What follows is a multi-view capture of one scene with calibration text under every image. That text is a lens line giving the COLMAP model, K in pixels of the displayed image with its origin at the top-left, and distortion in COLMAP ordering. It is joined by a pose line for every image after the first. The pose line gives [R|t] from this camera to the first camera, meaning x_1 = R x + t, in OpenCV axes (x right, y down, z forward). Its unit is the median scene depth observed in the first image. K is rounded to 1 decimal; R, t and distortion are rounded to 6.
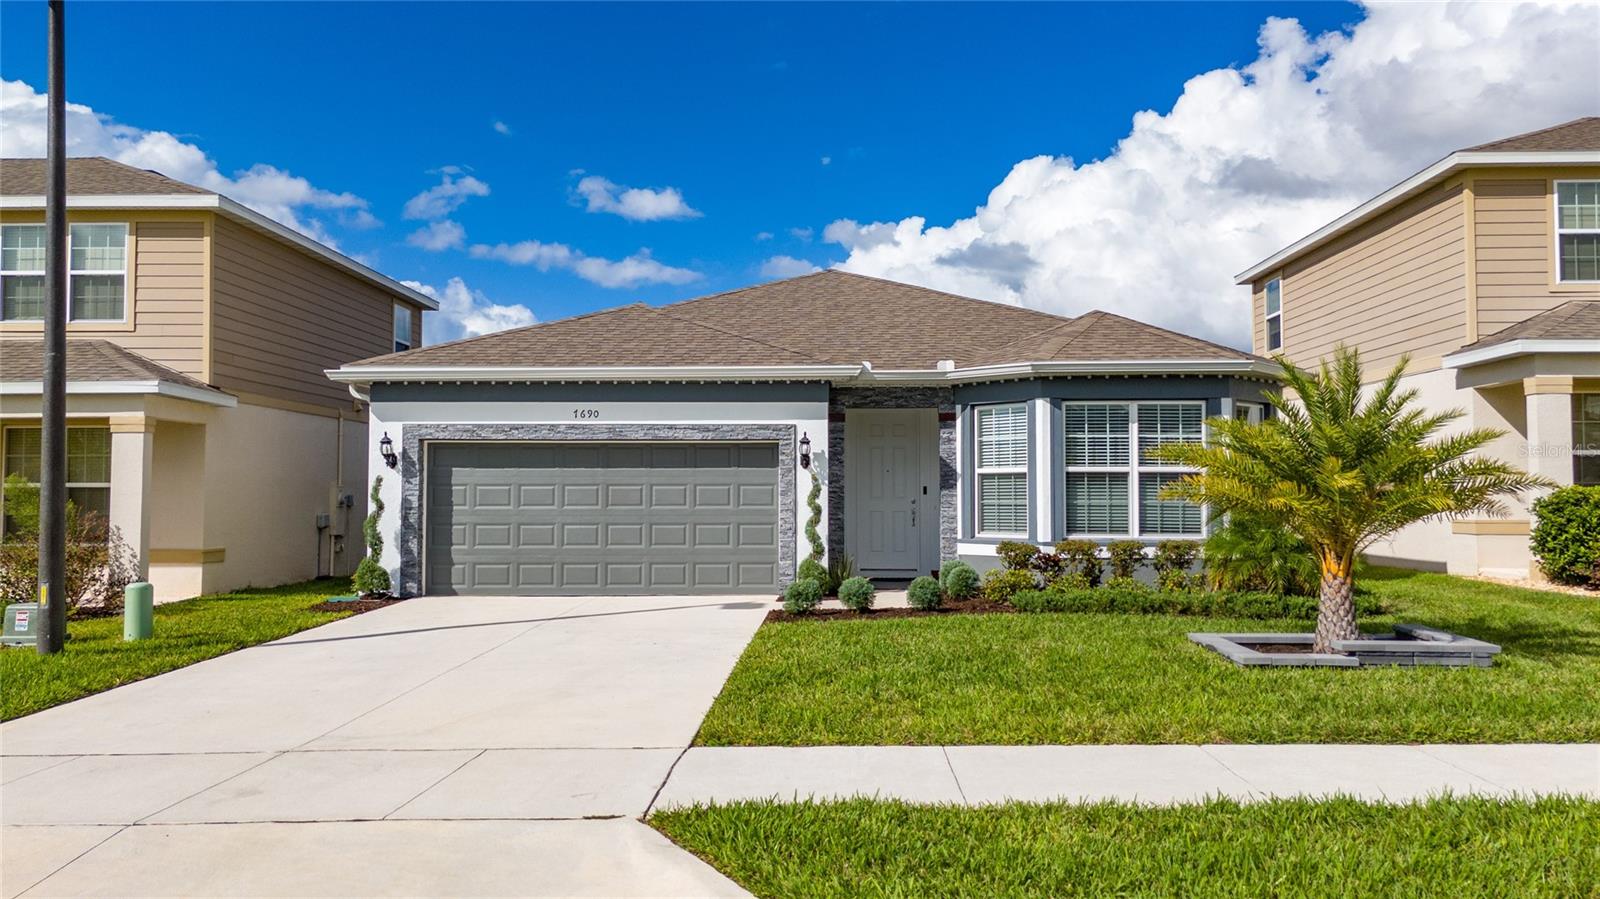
lens RADIAL K [[1173.3, 0, 803.3], [0, 1173.3, 450.5], [0, 0, 1]] dist [0.091868, -0.103208]
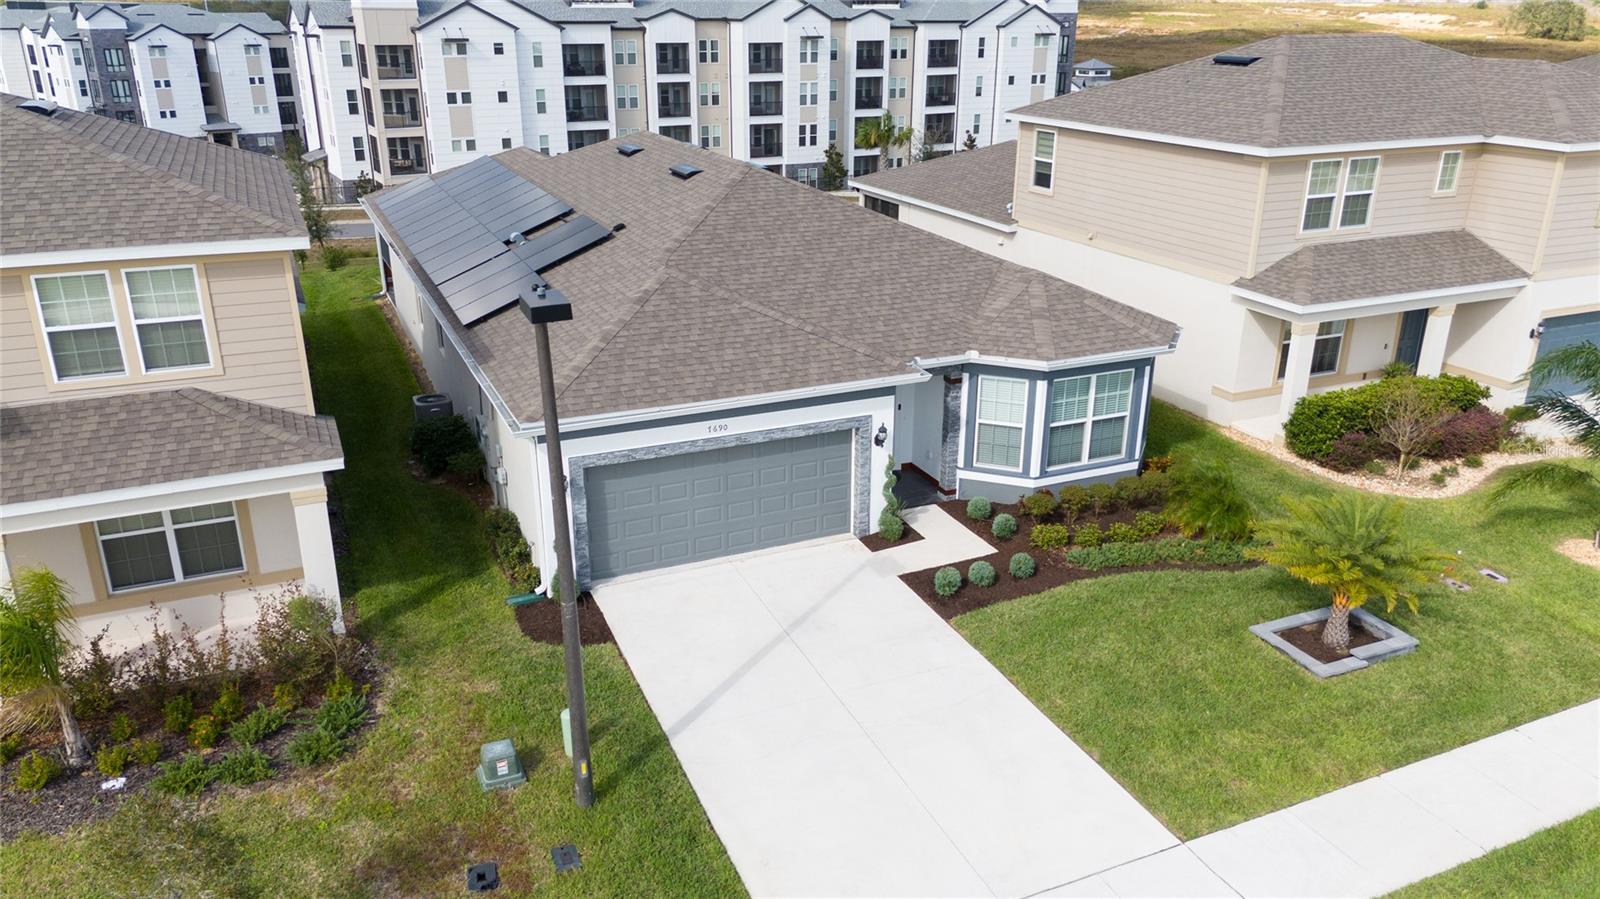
lens RADIAL K [[1173.3, 0, 803.3], [0, 1173.3, 450.5], [0, 0, 1]] dist [0.091868, -0.103208]
pose [[0.897882, -0.151351, 0.413401, -0.607862], [-0.022856, 0.921751, 0.387107, -0.478756], [-0.439642, -0.357026, 0.824165, -0.037869]]
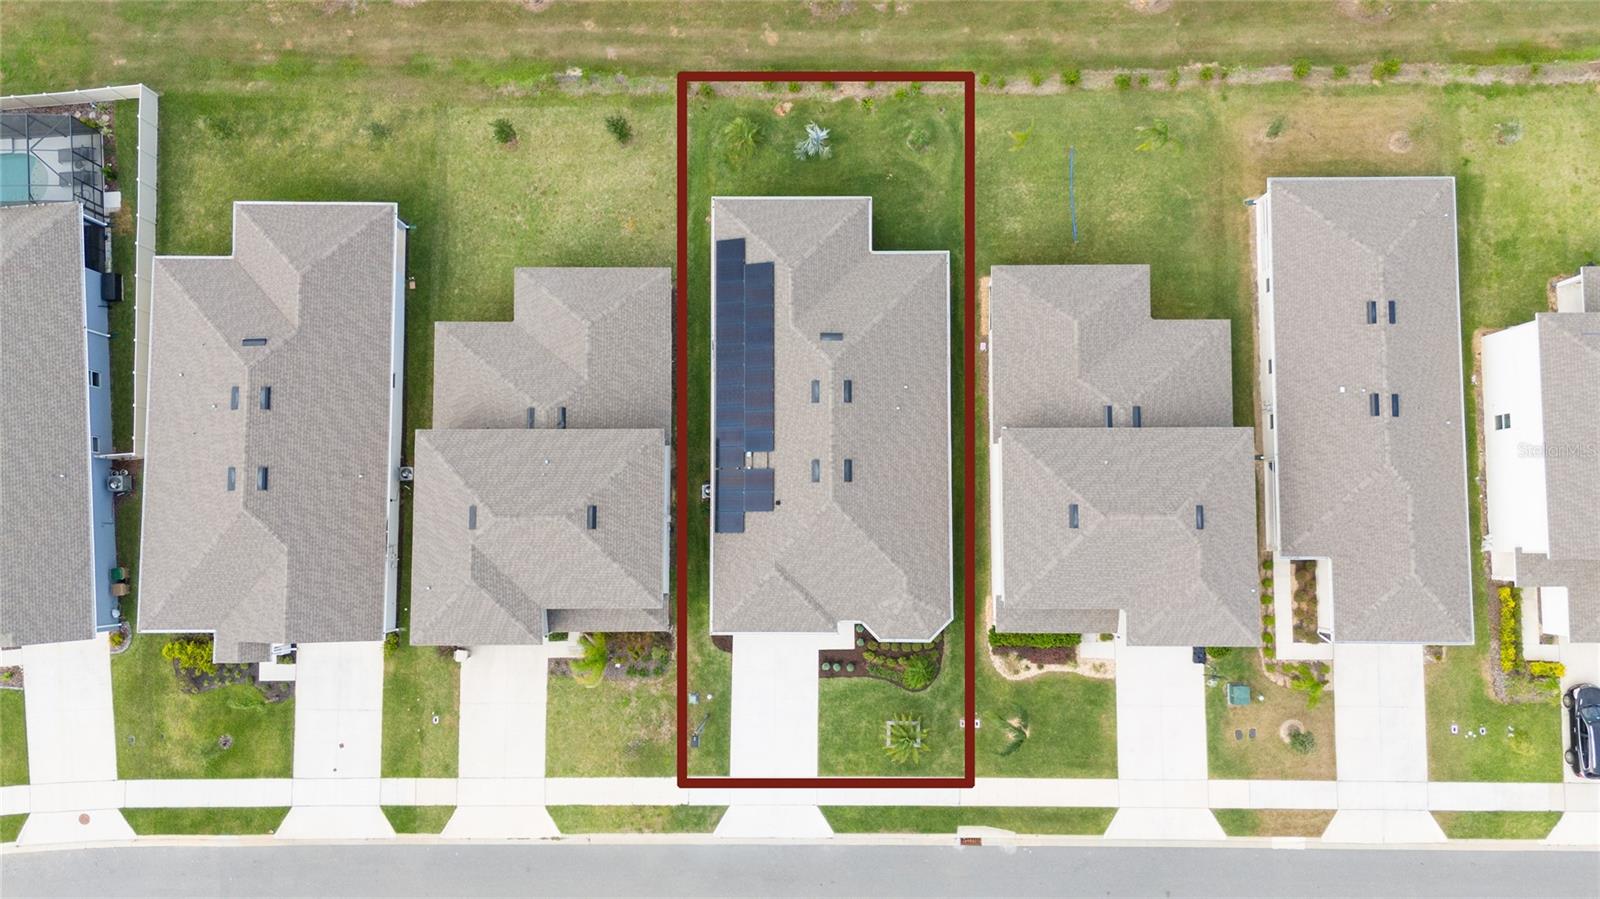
lens RADIAL K [[1173.3, 0, 803.3], [0, 1173.3, 450.5], [0, 0, 1]] dist [0.091868, -0.103208]
pose [[0.999419, -0.033907, 0.003417, -0.069041], [-0.002032, 0.040786, 0.999166, -4.105599], [-0.034018, -0.998592, 0.040694, 1.437655]]
